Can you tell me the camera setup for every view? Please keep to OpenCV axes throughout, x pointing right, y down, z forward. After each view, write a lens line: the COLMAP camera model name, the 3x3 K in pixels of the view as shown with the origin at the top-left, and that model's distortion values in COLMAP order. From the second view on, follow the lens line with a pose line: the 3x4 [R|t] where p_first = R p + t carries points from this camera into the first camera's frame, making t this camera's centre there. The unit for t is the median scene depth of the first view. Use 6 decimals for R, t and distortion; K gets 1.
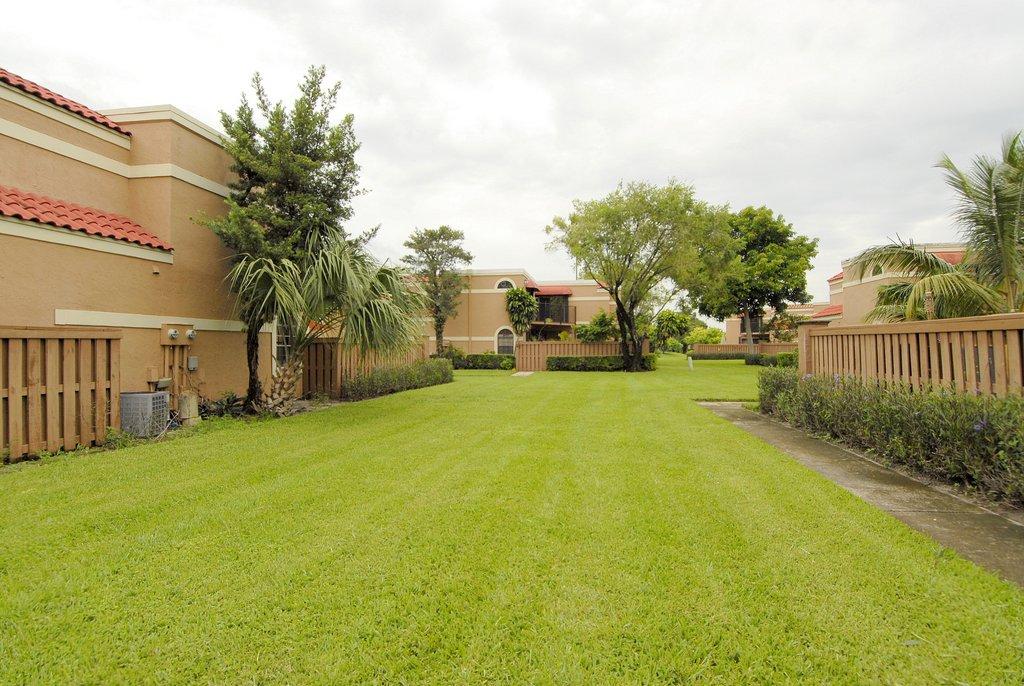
lens RADIAL K [[540.2, 0, 513.8], [0, 540.2, 343.6], [0, 0, 1]] dist [-0.014372, -0.007106]
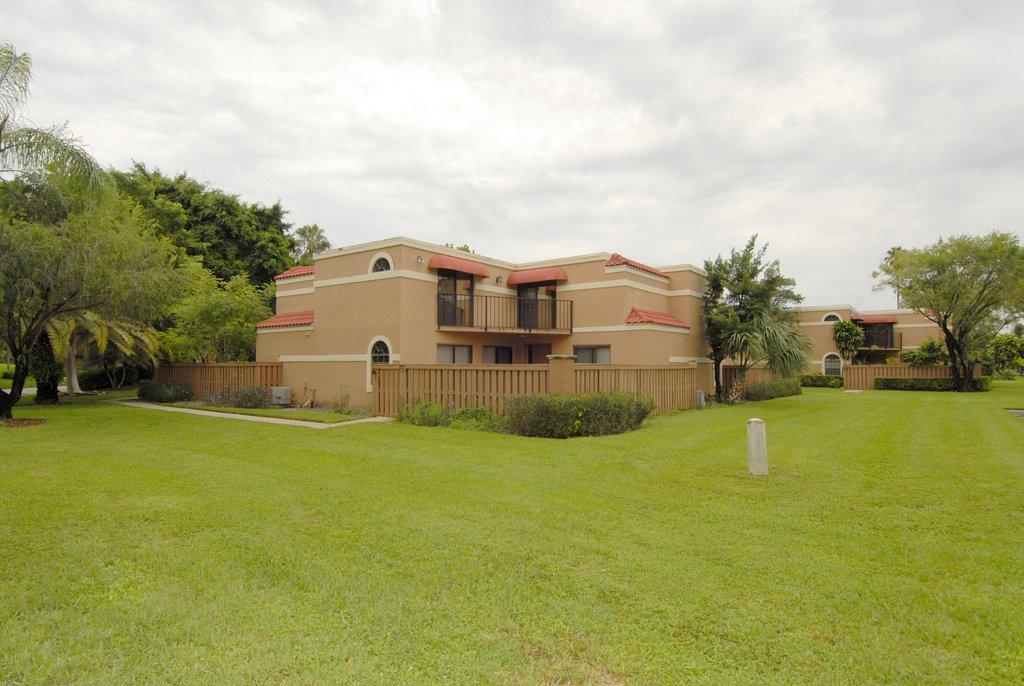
lens RADIAL K [[540.2, 0, 506.9], [0, 540.2, 346.0], [0, 0, 1]] dist [-0.014372, -0.007106]
pose [[0.871173, -0.014307, -0.490768, -0.064295], [-0.000714, 0.999537, -0.030406, -0.009566], [0.490976, 0.026839, 0.870760, -0.431563]]
